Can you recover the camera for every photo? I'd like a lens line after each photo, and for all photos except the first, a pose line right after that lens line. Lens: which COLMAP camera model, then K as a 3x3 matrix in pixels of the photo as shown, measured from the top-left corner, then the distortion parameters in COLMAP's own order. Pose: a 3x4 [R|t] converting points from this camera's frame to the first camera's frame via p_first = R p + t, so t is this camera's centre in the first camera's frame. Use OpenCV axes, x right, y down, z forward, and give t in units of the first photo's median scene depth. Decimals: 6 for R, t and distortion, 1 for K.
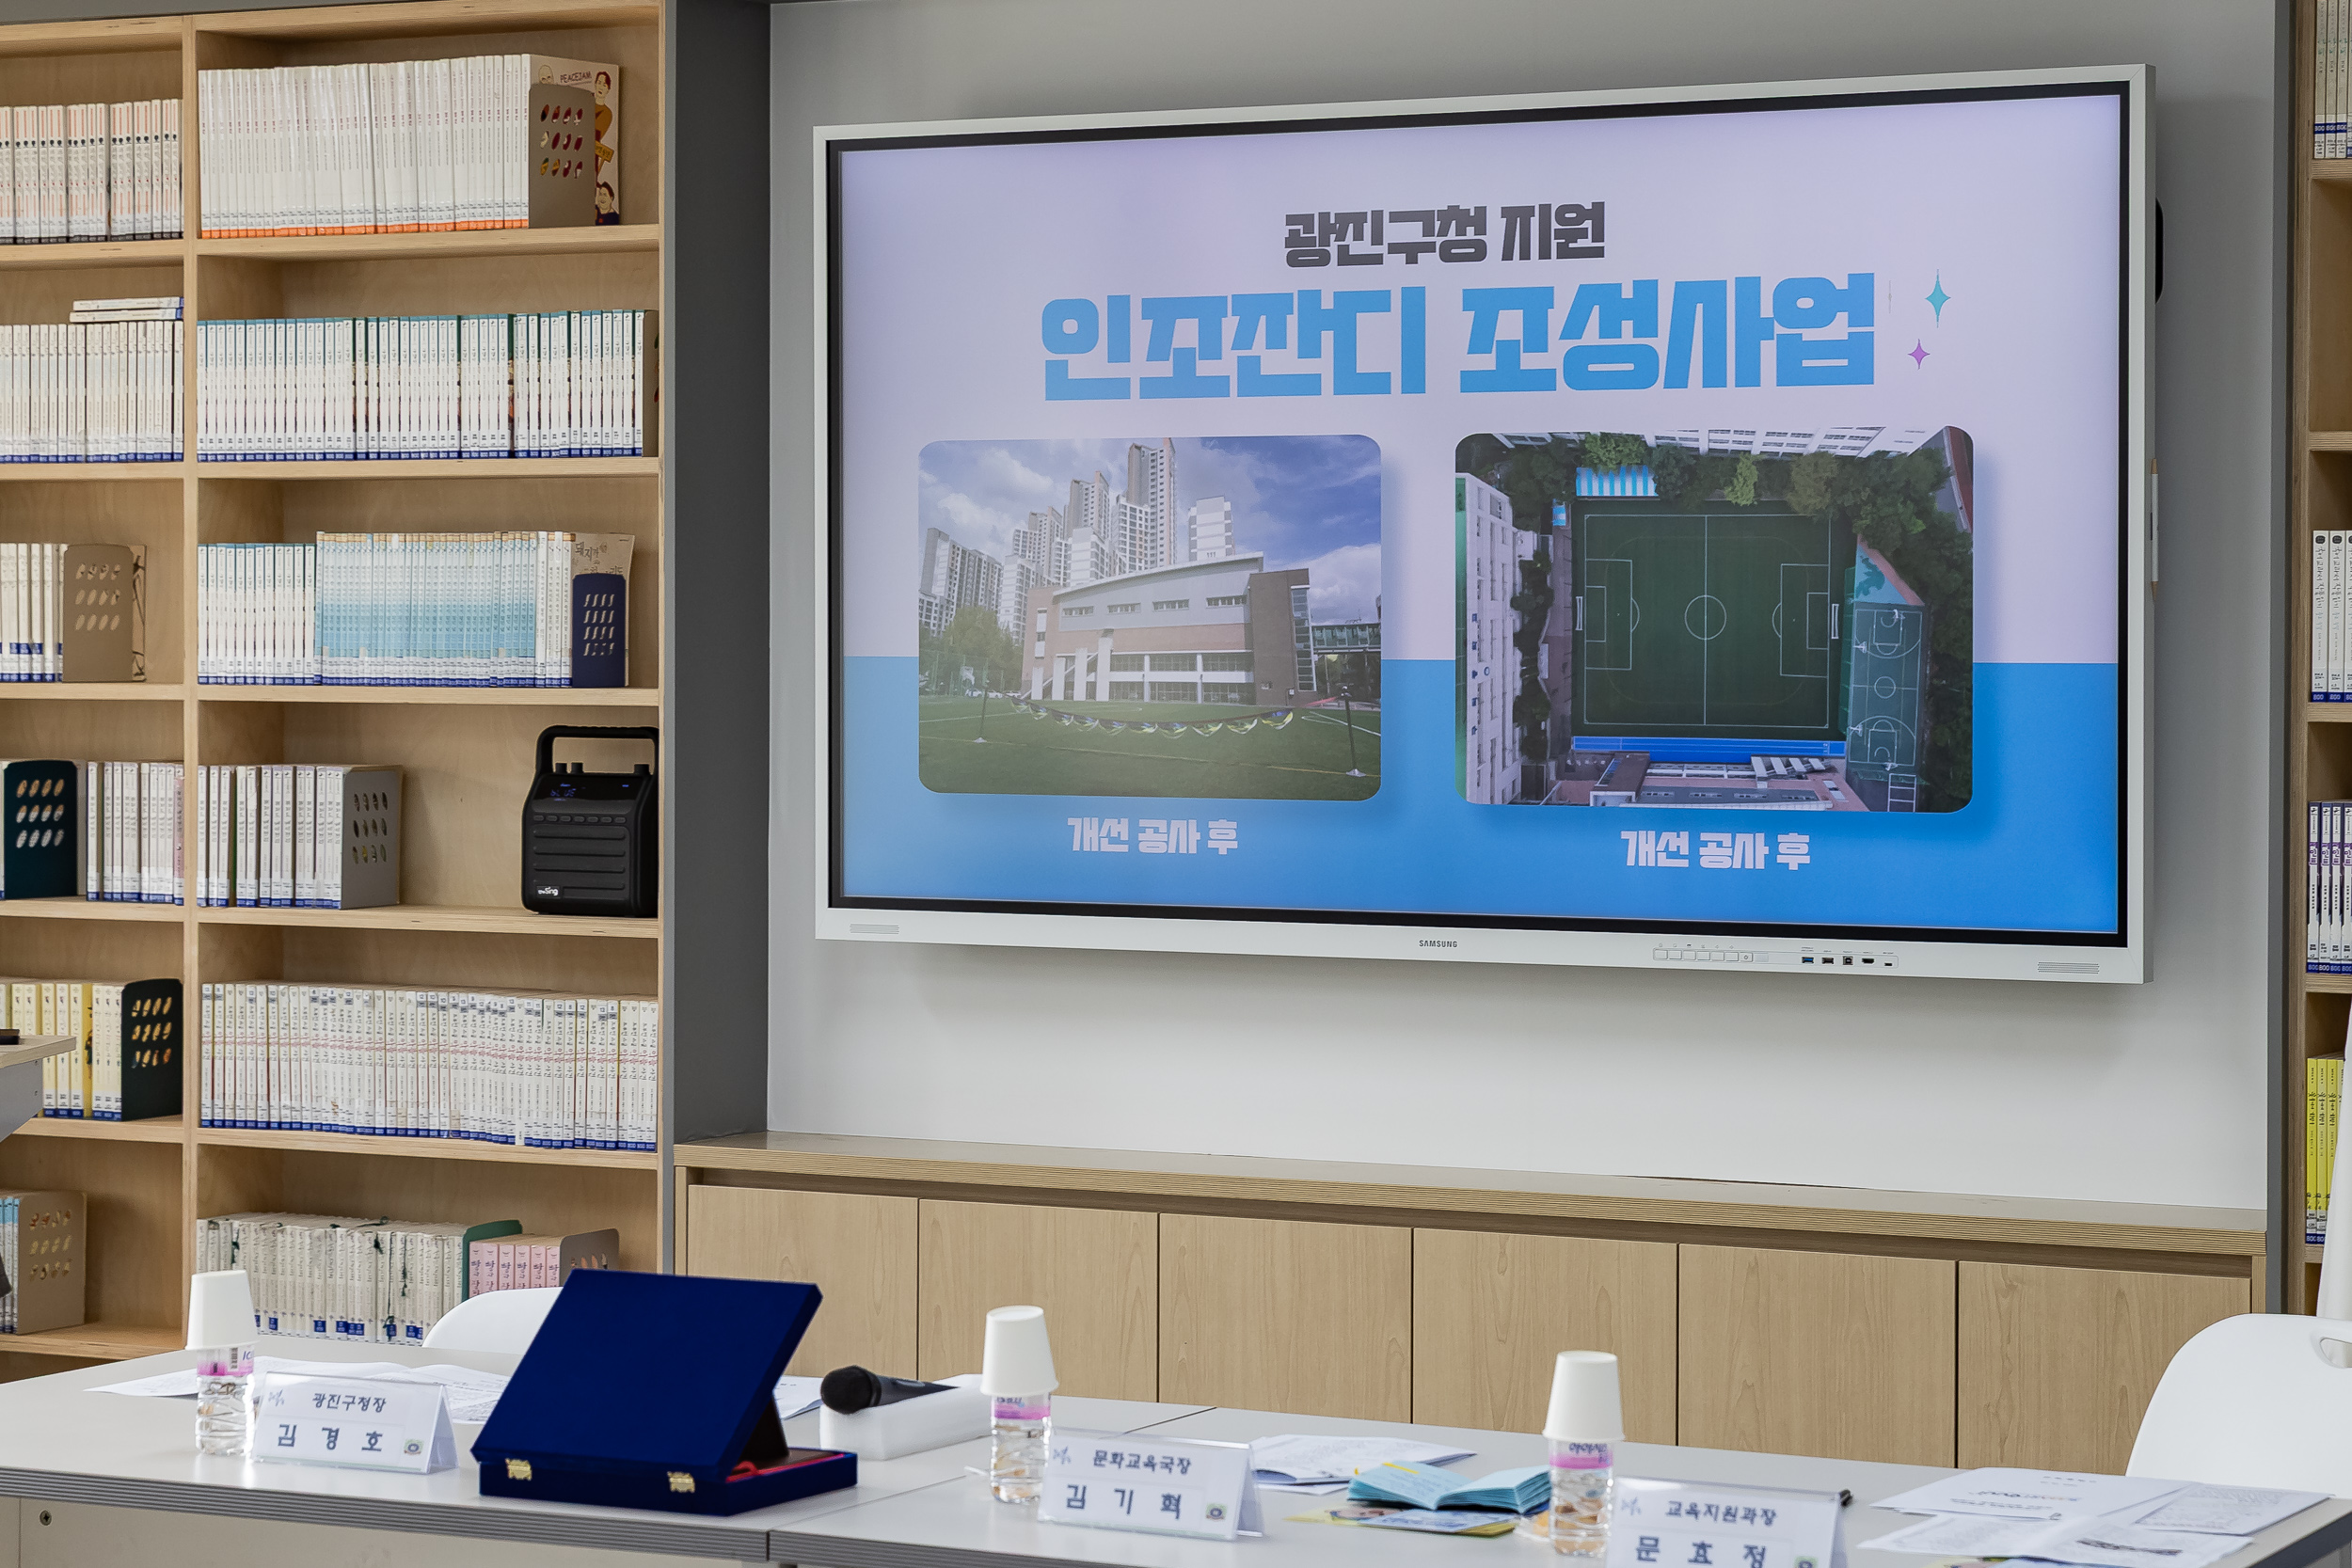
lens RADIAL K [[5382.1, 0, 1278.2], [0, 5382.1, 775.5], [0, 0, 1]] dist [0.001048, 0.000000]
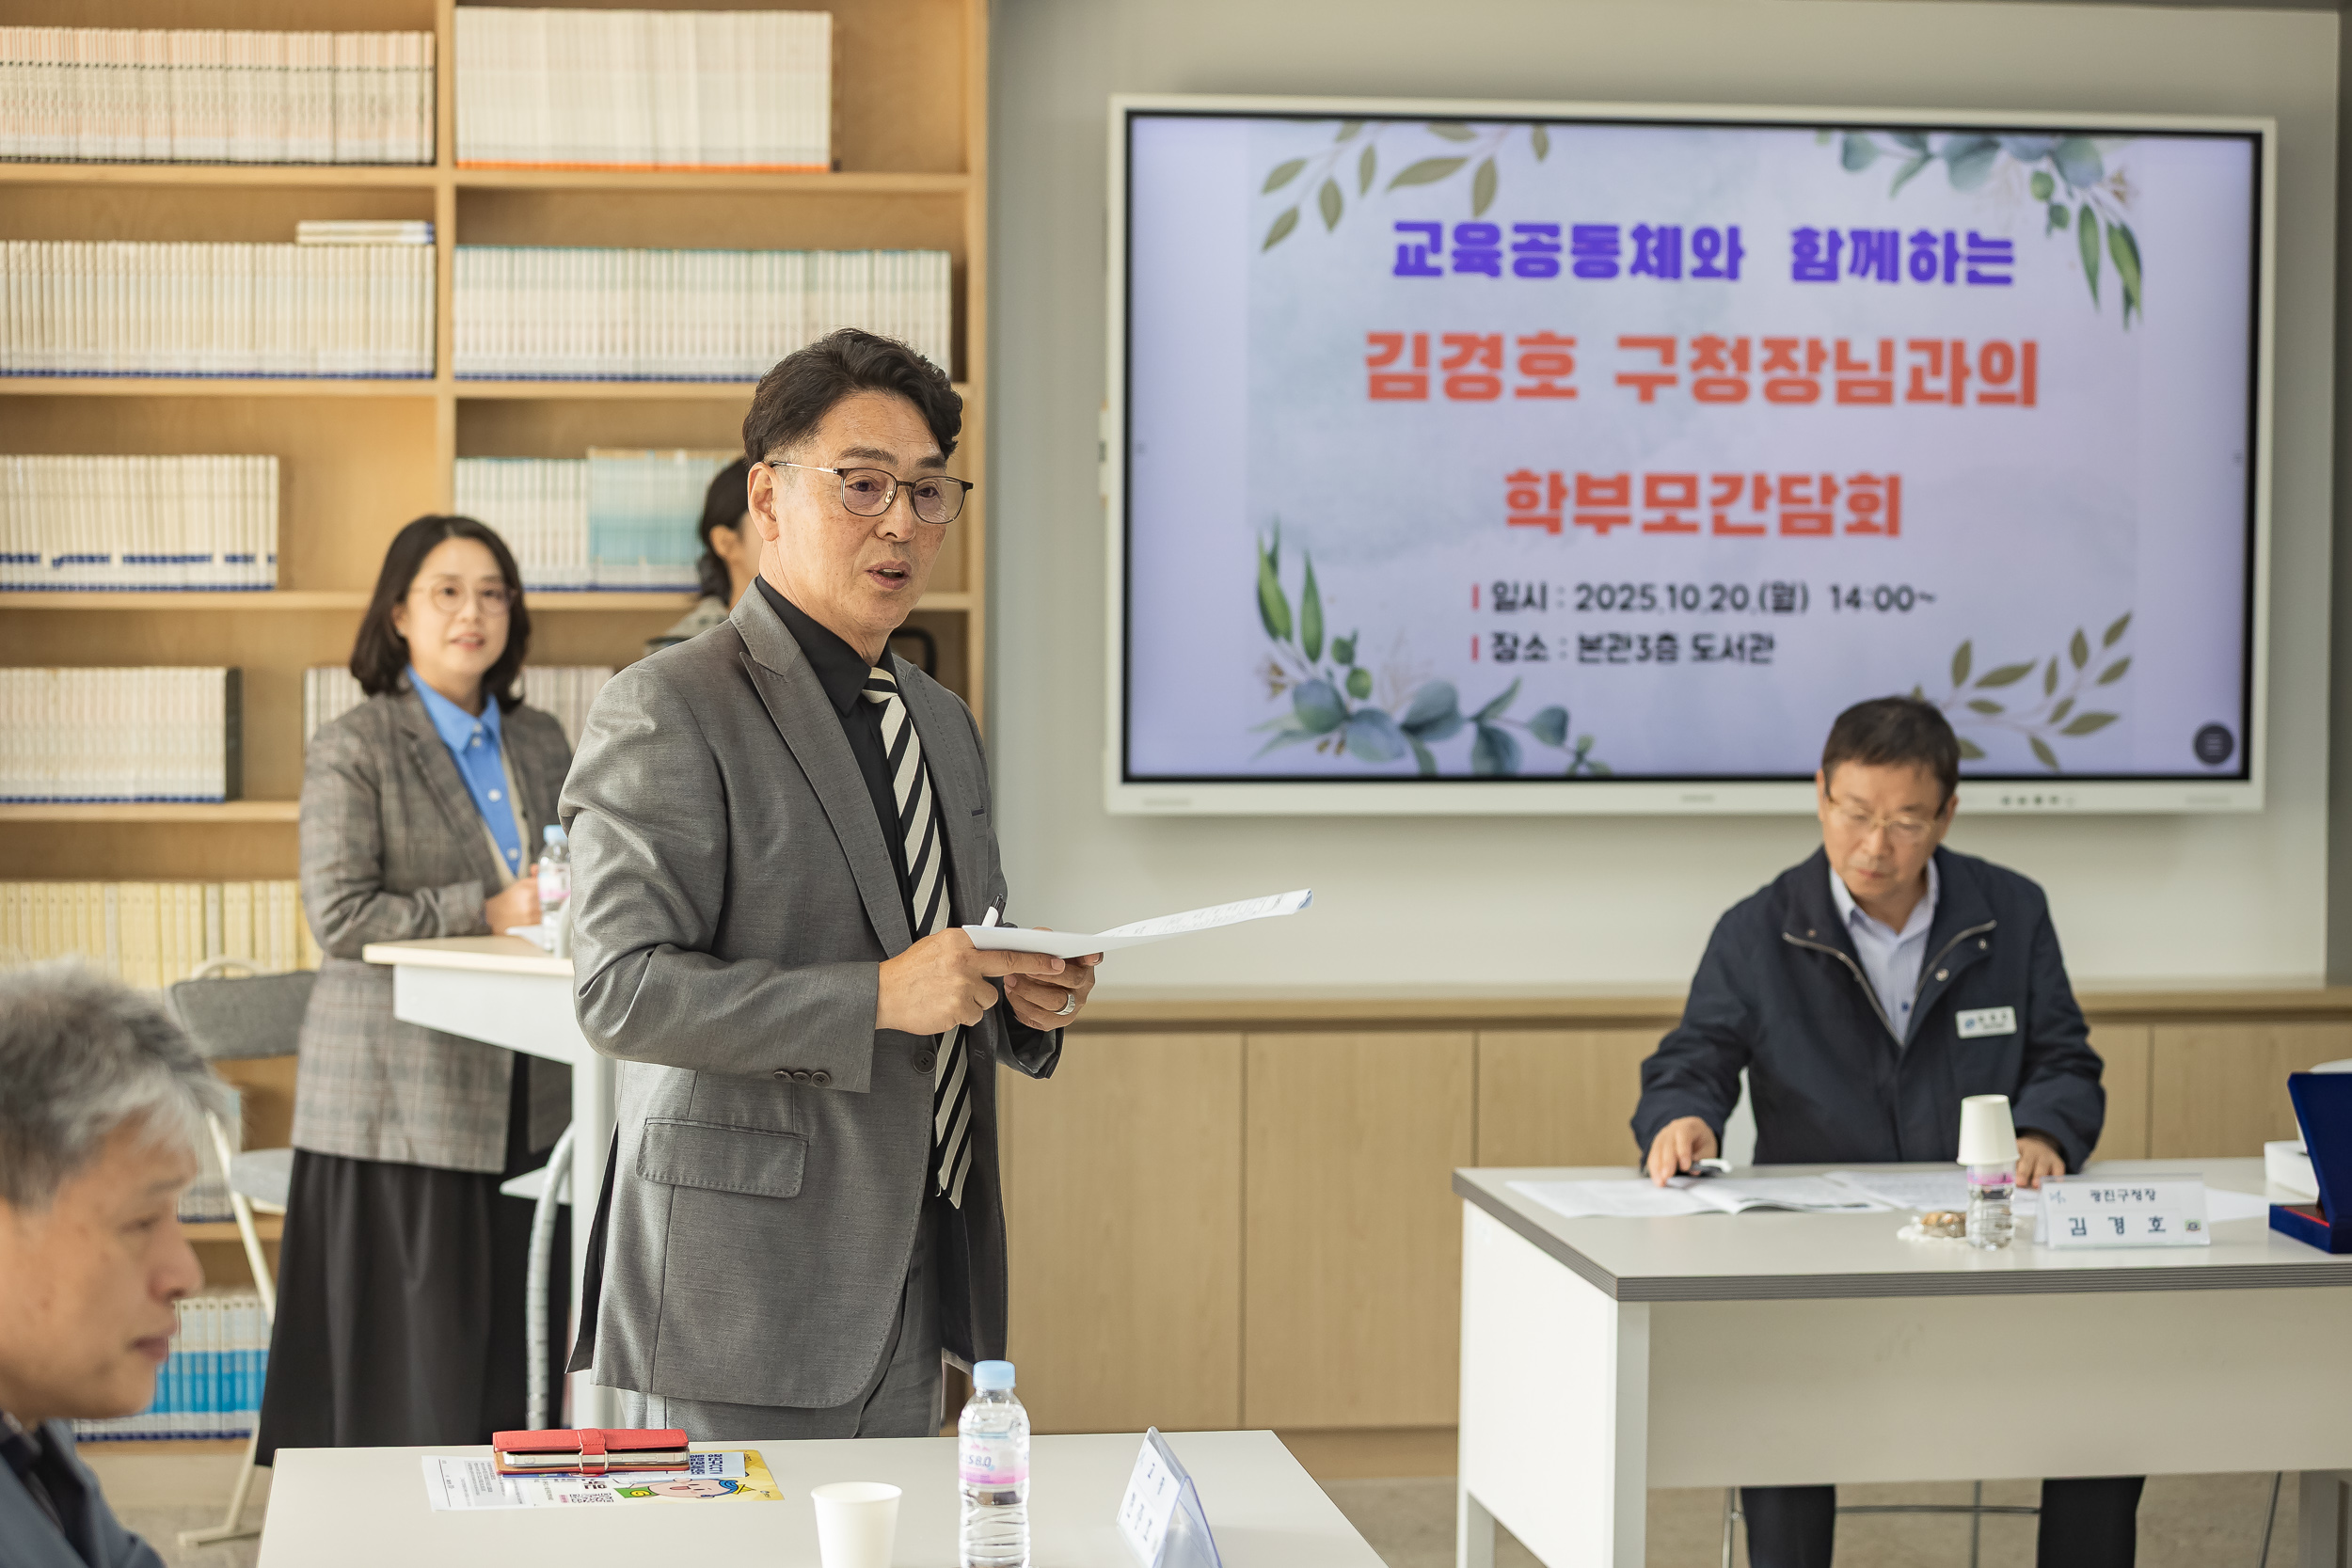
lens RADIAL K [[4814.5, 0, 1281.7], [0, 4814.5, 796.6], [0, 0, 1]] dist [-0.047038, 0.000000]
pose [[0.818173, -0.033533, 0.573993, -0.623995], [0.012844, 0.999115, 0.040061, -0.013084], [-0.574829, -0.025404, 0.817879, 0.144754]]
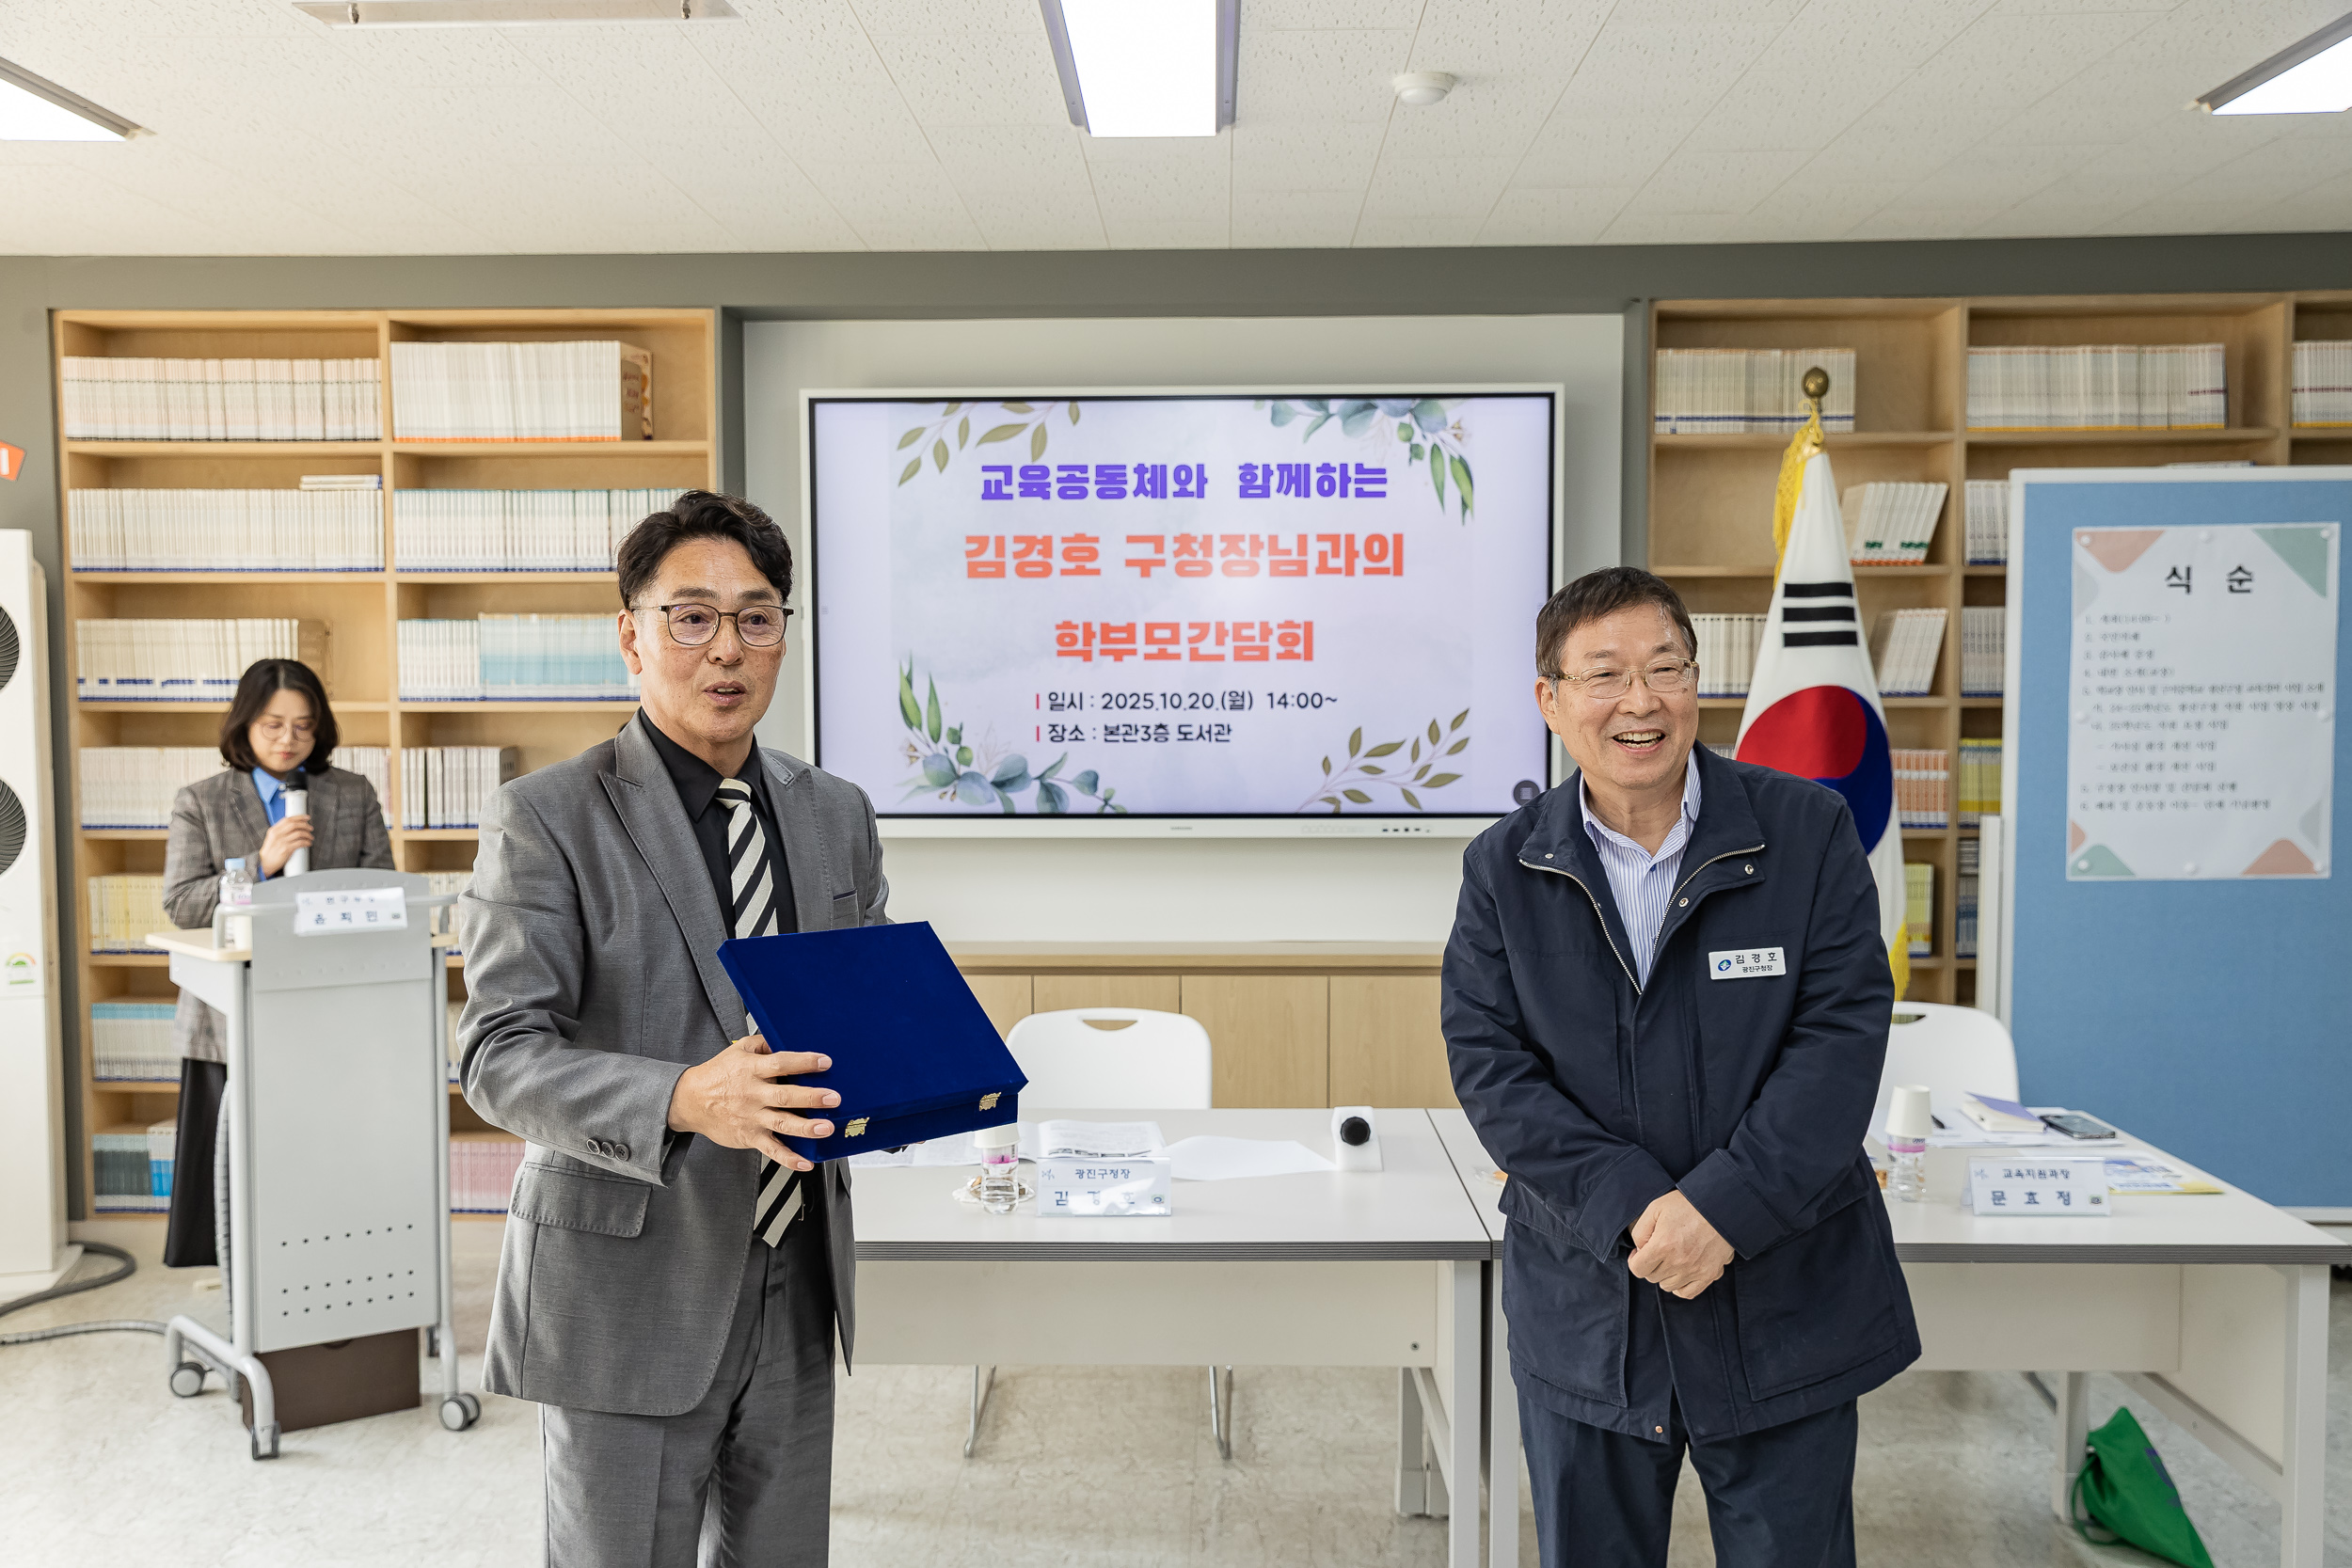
lens RADIAL K [[2109.9, 0, 1178.0], [0, 2109.9, 796.9], [0, 0, 1]] dist [-0.000979, 0.015994]
pose [[0.907205, -0.034705, 0.419255, -0.265849], [0.017604, 0.998850, 0.044589, -0.012622], [-0.420321, -0.033071, 0.906773, 0.288927]]
